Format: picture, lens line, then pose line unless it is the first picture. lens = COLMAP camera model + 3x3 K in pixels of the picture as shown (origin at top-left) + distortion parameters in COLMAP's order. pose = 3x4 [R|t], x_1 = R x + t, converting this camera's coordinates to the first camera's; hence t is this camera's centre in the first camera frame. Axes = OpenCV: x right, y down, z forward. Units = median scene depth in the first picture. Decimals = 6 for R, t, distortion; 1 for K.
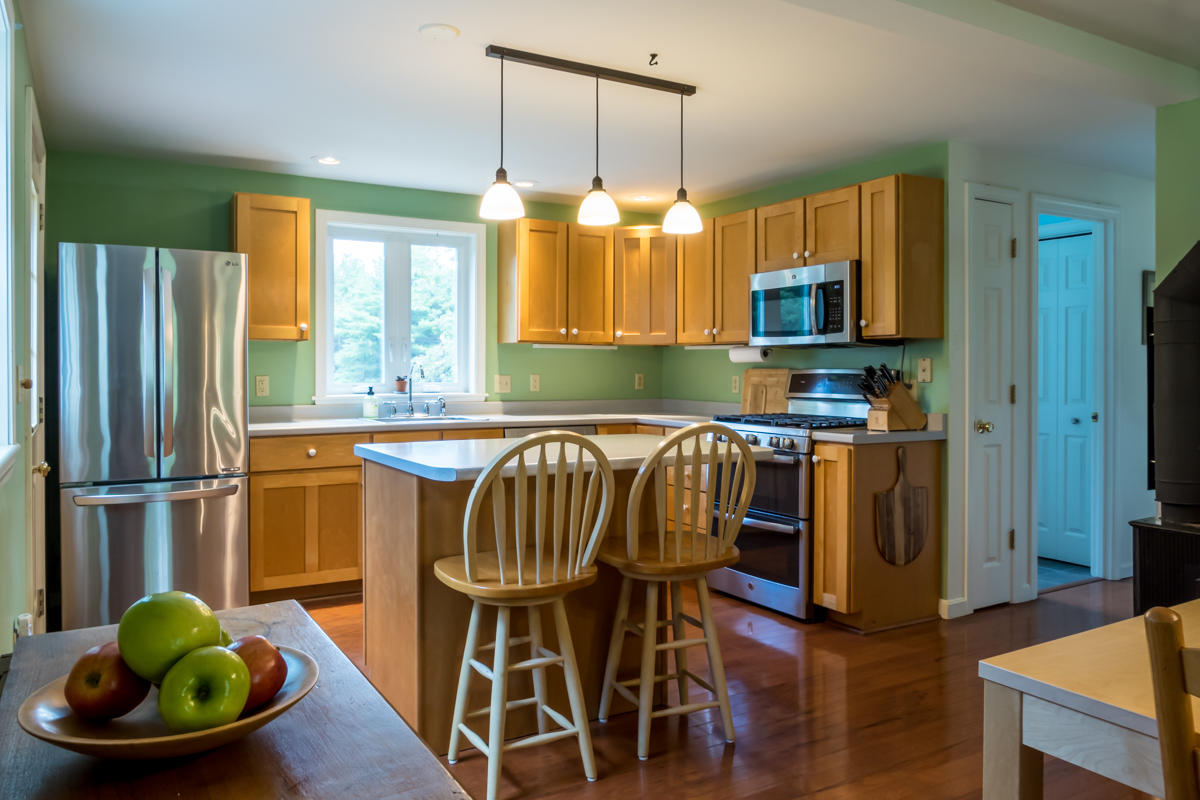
lens RADIAL K [[875.2, 0, 618.4], [0, 875.2, 378.6], [0, 0, 1]] dist [0.001242, -0.001590]
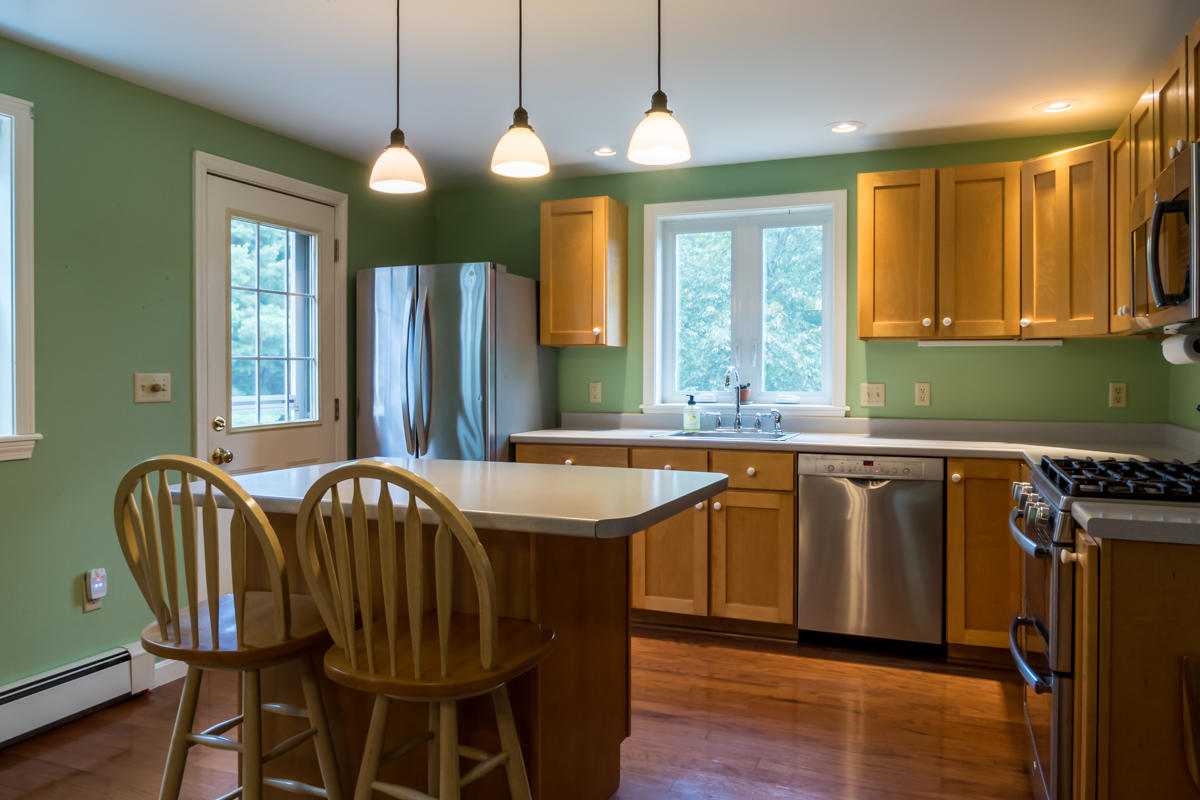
lens RADIAL K [[875.2, 0, 618.4], [0, 875.2, 378.6], [0, 0, 1]] dist [0.001242, -0.001590]
pose [[0.612946, 0.005452, -0.790106, 0.351723], [-0.006880, 0.999975, 0.001562, -0.008058], [0.790095, 0.004479, 0.612968, 0.377874]]
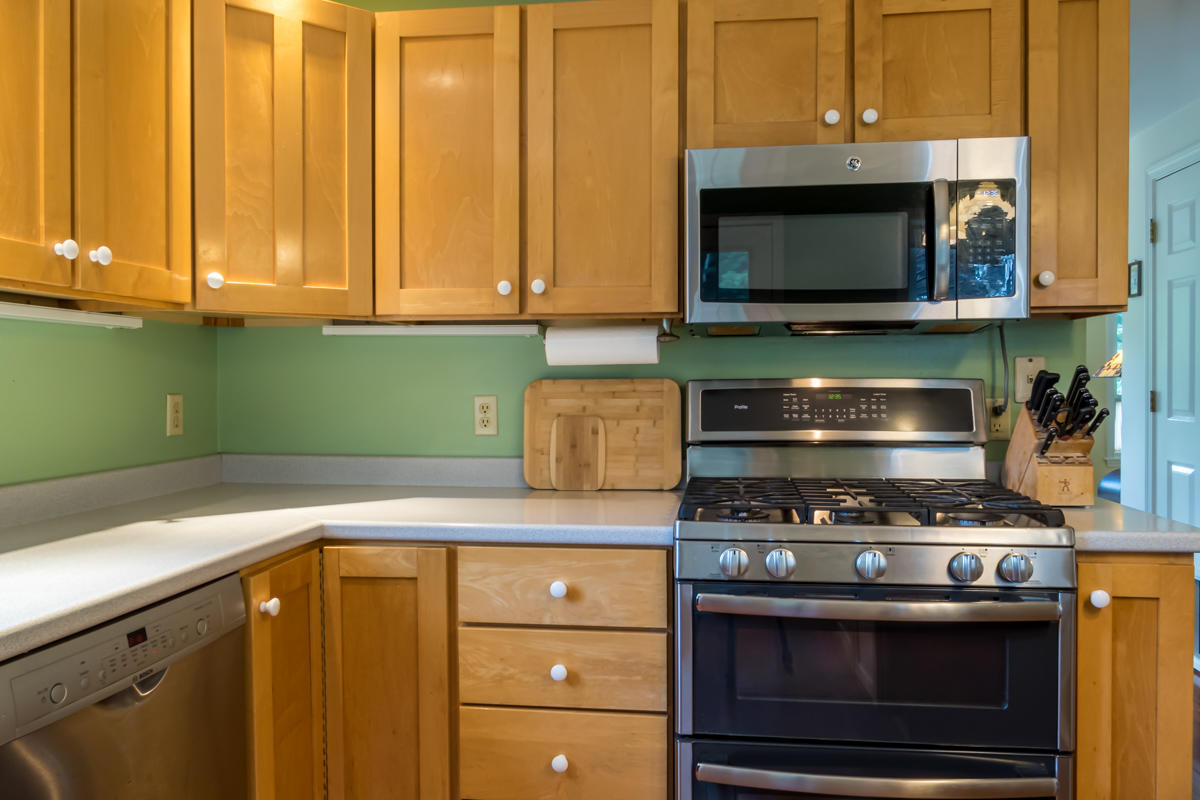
lens RADIAL K [[875.2, 0, 618.4], [0, 875.2, 378.6], [0, 0, 1]] dist [0.001242, -0.001590]
pose [[0.628994, -0.003897, 0.777401, -0.175351], [0.015082, 0.999860, -0.007190, -0.008131], [-0.777264, 0.016247, 0.628965, 0.704891]]
